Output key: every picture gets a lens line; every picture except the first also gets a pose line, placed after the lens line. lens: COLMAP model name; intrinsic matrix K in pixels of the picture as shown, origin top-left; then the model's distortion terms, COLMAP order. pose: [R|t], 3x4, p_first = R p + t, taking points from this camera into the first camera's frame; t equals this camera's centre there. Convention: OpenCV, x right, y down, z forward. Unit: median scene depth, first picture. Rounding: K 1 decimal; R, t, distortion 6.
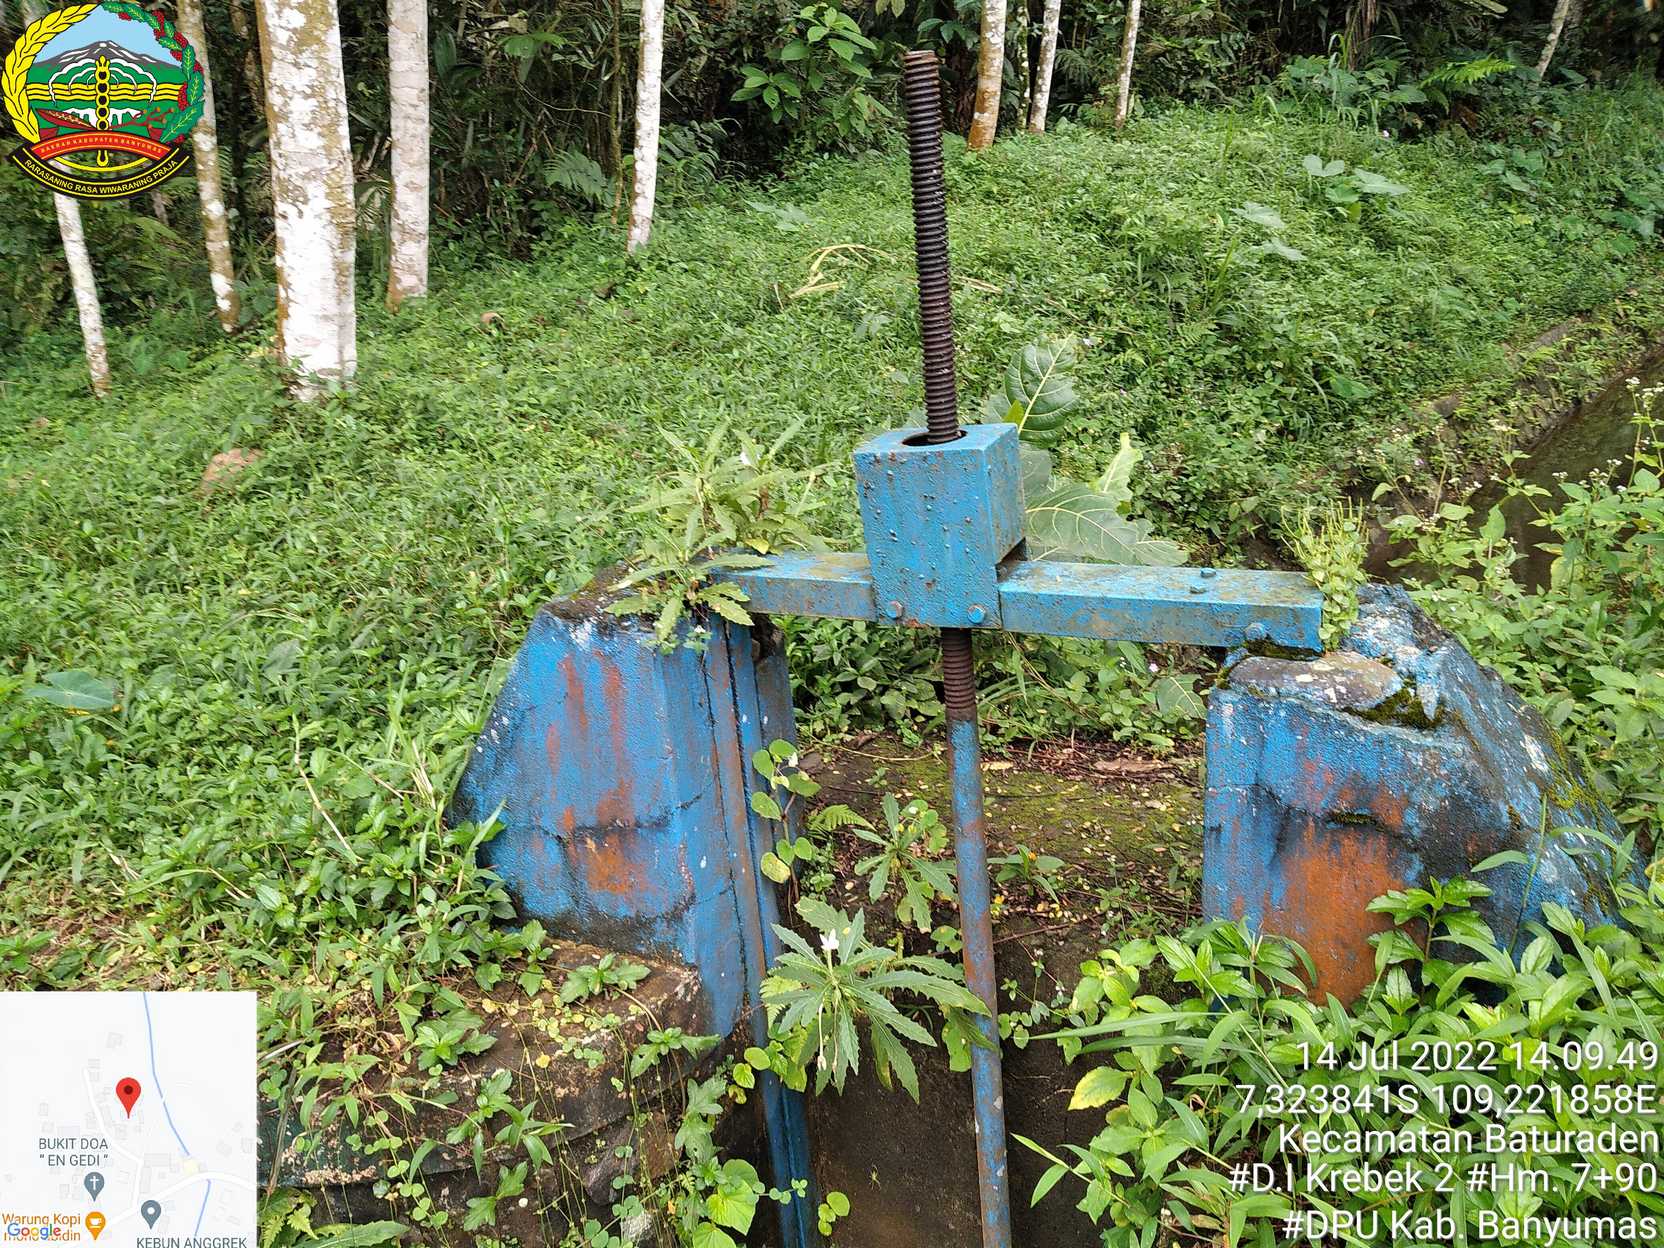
lens RADIAL K [[1384.5, 0, 832.0], [0, 1384.5, 624.0], [0, 0, 1]] dist [0.015613, -0.059179]
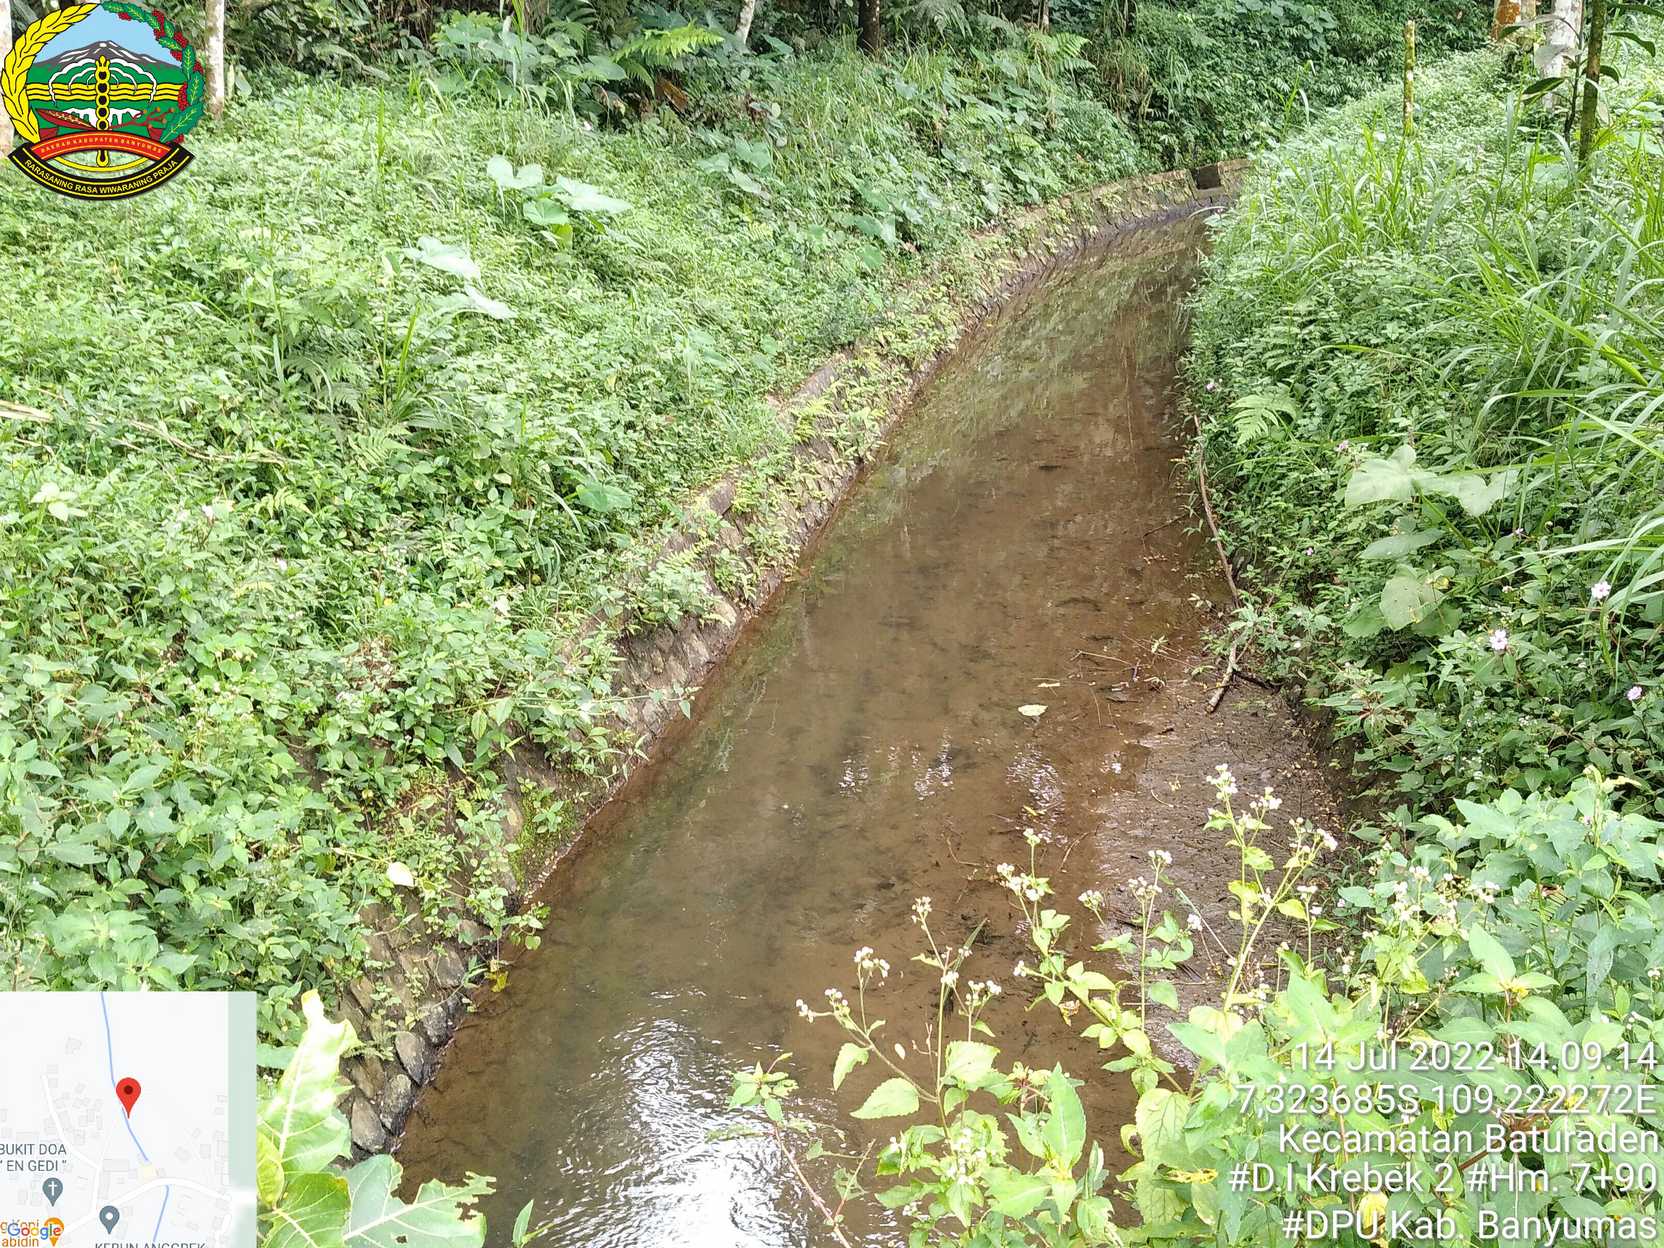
lens RADIAL K [[1657.7, 0, 903.0], [0, 1657.7, 660.9], [0, 0, 1]] dist [0.015724, -0.063292]
pose [[0.848965, -0.144891, 0.508199, 0.046735], [0.143097, 0.988780, 0.042858, -0.089470], [-0.508706, 0.036337, 0.860173, 0.156600]]
